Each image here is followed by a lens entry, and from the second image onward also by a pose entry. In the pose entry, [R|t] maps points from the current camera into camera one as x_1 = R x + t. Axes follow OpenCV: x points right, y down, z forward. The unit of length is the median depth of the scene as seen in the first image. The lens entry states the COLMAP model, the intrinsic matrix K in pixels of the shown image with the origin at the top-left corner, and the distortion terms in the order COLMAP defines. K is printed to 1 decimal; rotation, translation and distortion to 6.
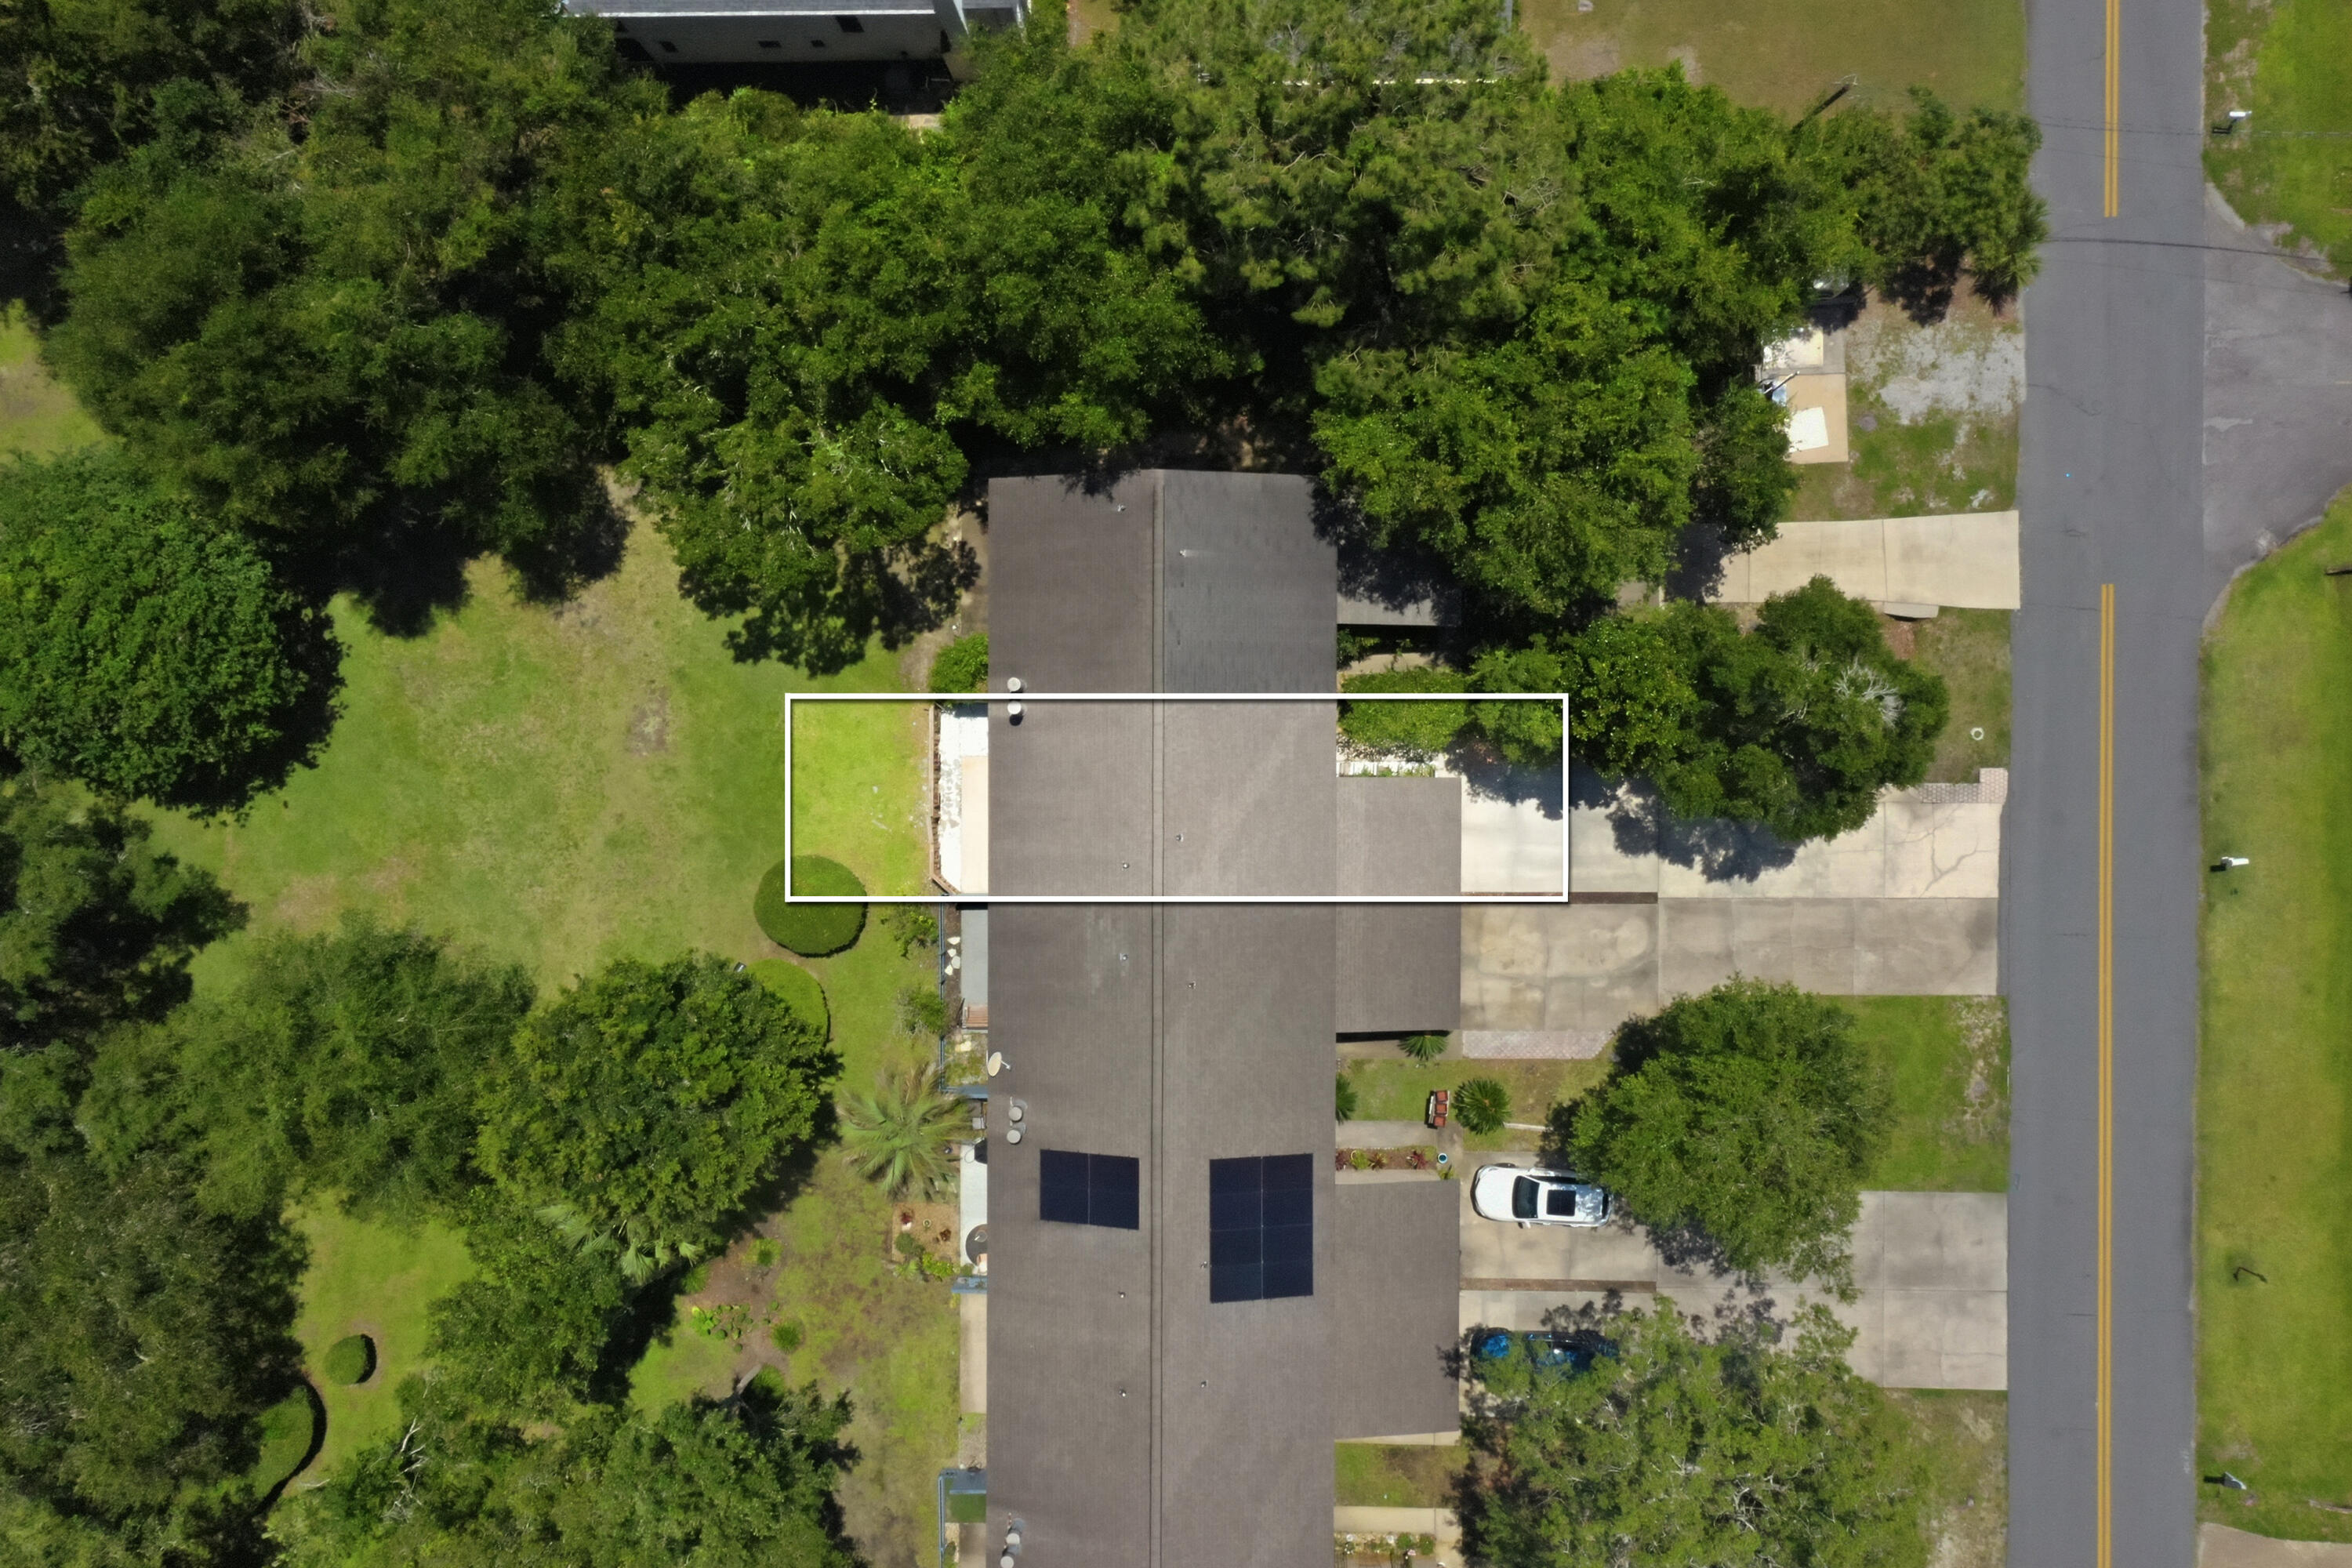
lens RADIAL K [[1874.0, 0, 1176.0], [0, 1874.0, 787.0], [0, 0, 1]] dist [0.011139, -0.003868]
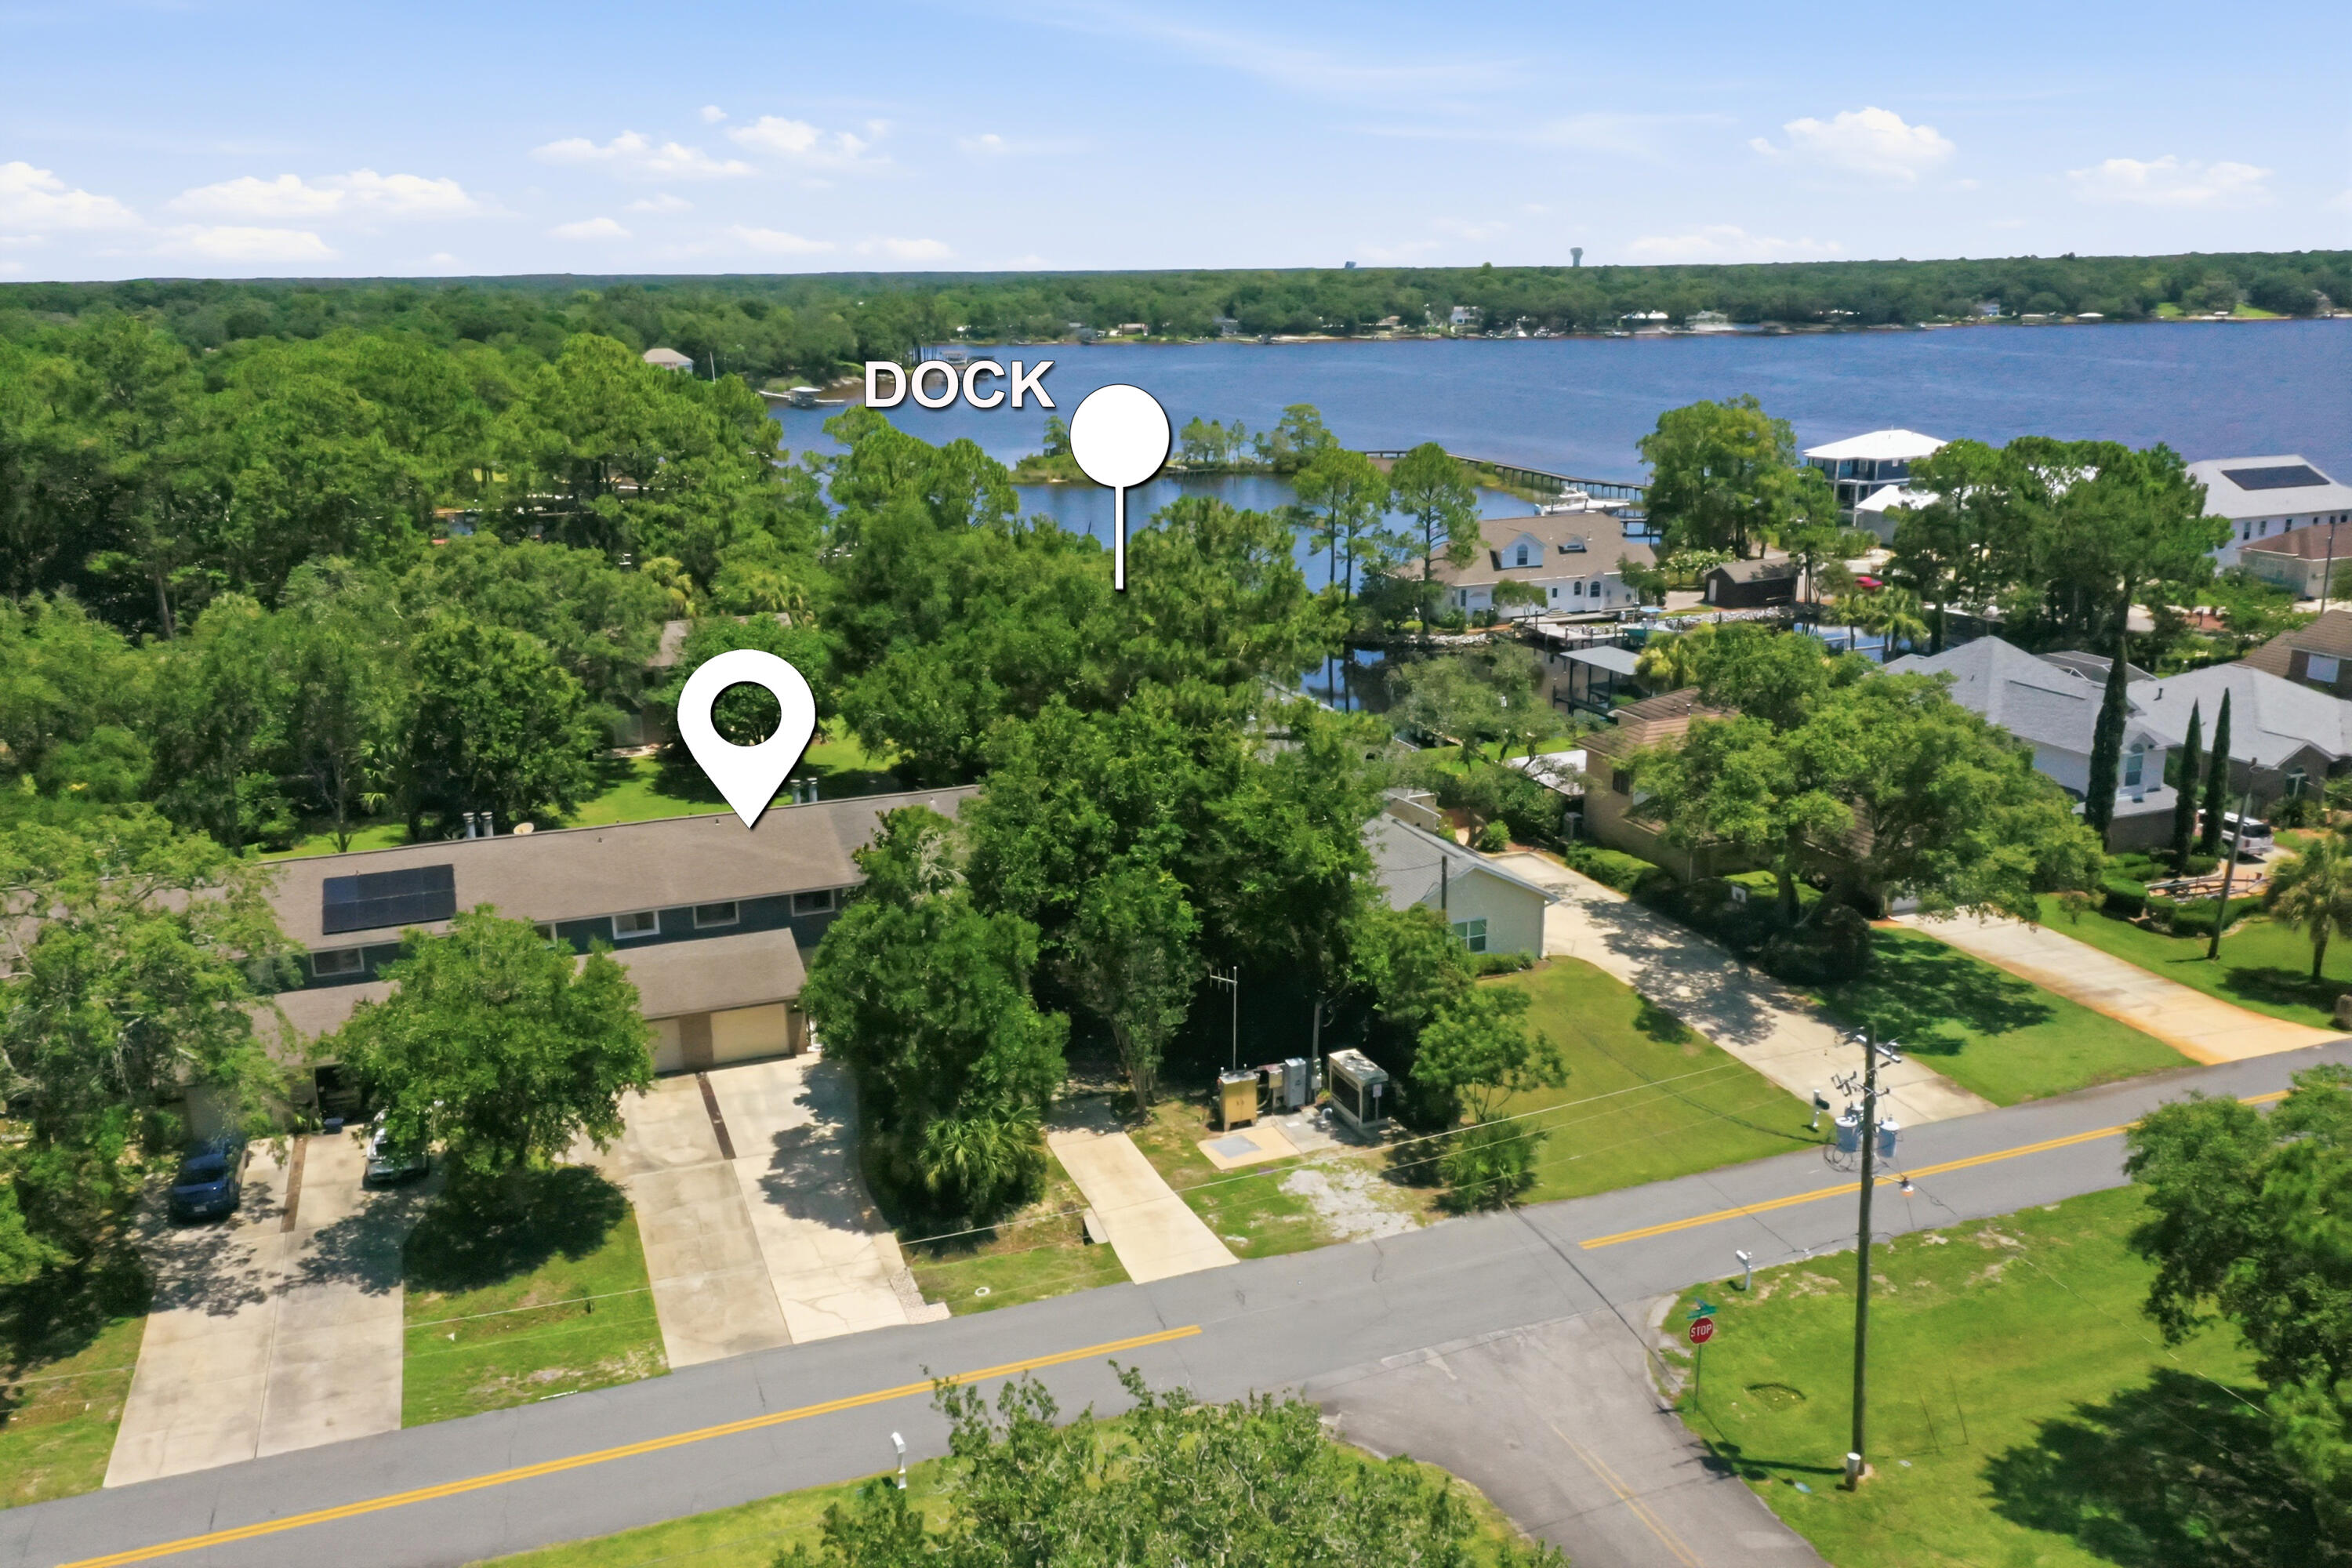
lens RADIAL K [[1874.0, 0, 1177.4], [0, 1874.0, 785.4], [0, 0, 1]] dist [0.011139, -0.003868]
pose [[0.362114, 0.289991, -0.885877, 1.140968], [-0.931943, 0.093407, -0.350367, 0.165692], [-0.018856, 0.952460, 0.304080, 0.517747]]
